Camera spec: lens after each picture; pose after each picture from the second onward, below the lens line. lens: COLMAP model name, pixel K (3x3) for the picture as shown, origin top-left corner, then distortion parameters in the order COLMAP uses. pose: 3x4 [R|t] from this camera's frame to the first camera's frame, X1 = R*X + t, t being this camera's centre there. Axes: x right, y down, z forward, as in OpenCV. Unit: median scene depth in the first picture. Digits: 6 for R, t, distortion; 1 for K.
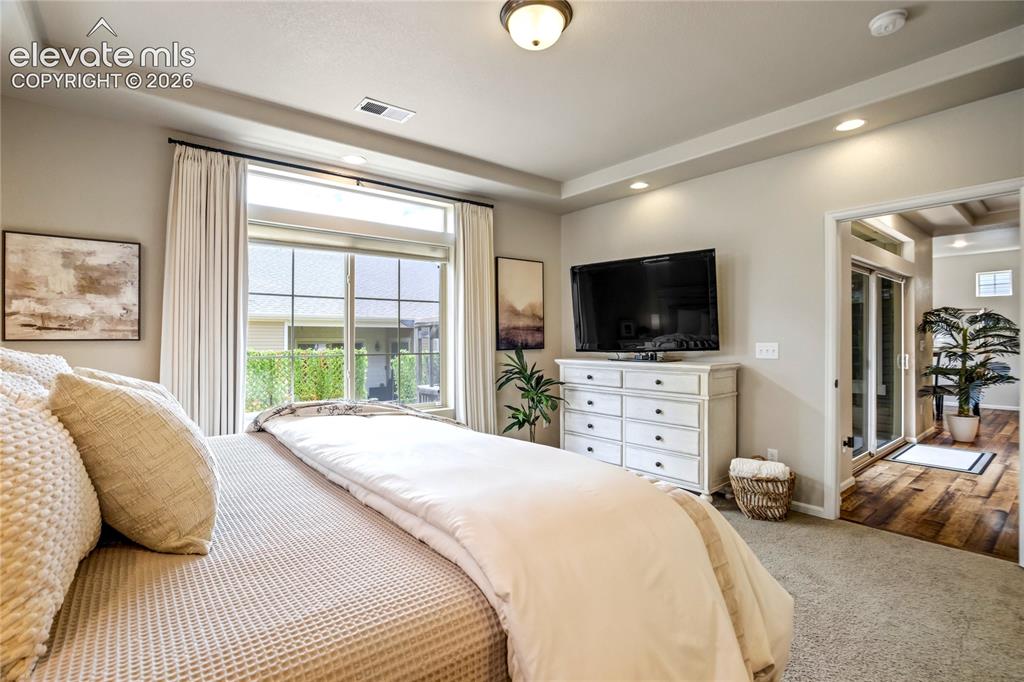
lens RADIAL K [[472.5, 0, 512.0], [0, 472.5, 341.0], [0, 0, 1]] dist [-0.012798, 0.000736]
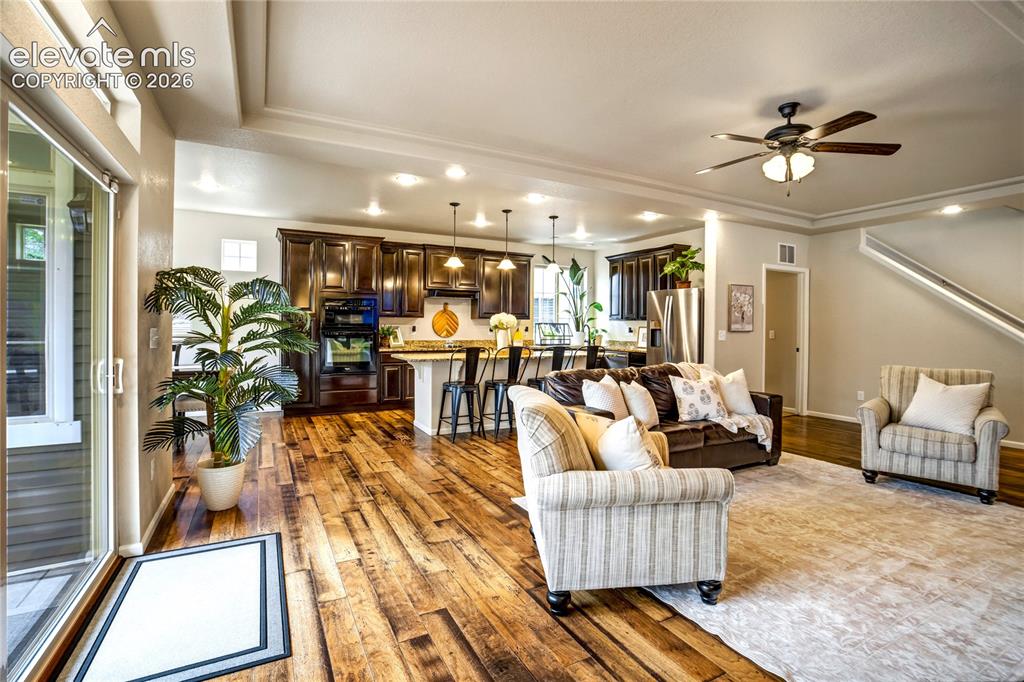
lens RADIAL K [[471.0, 0, 509.0], [0, 471.0, 336.5], [0, 0, 1]] dist [-0.023113, 0.000816]
pose [[0.198178, -0.008865, 0.980126, 0.488215], [-0.011068, 0.999875, 0.011281, -0.000807], [-0.980104, -0.013083, 0.198055, 0.555704]]
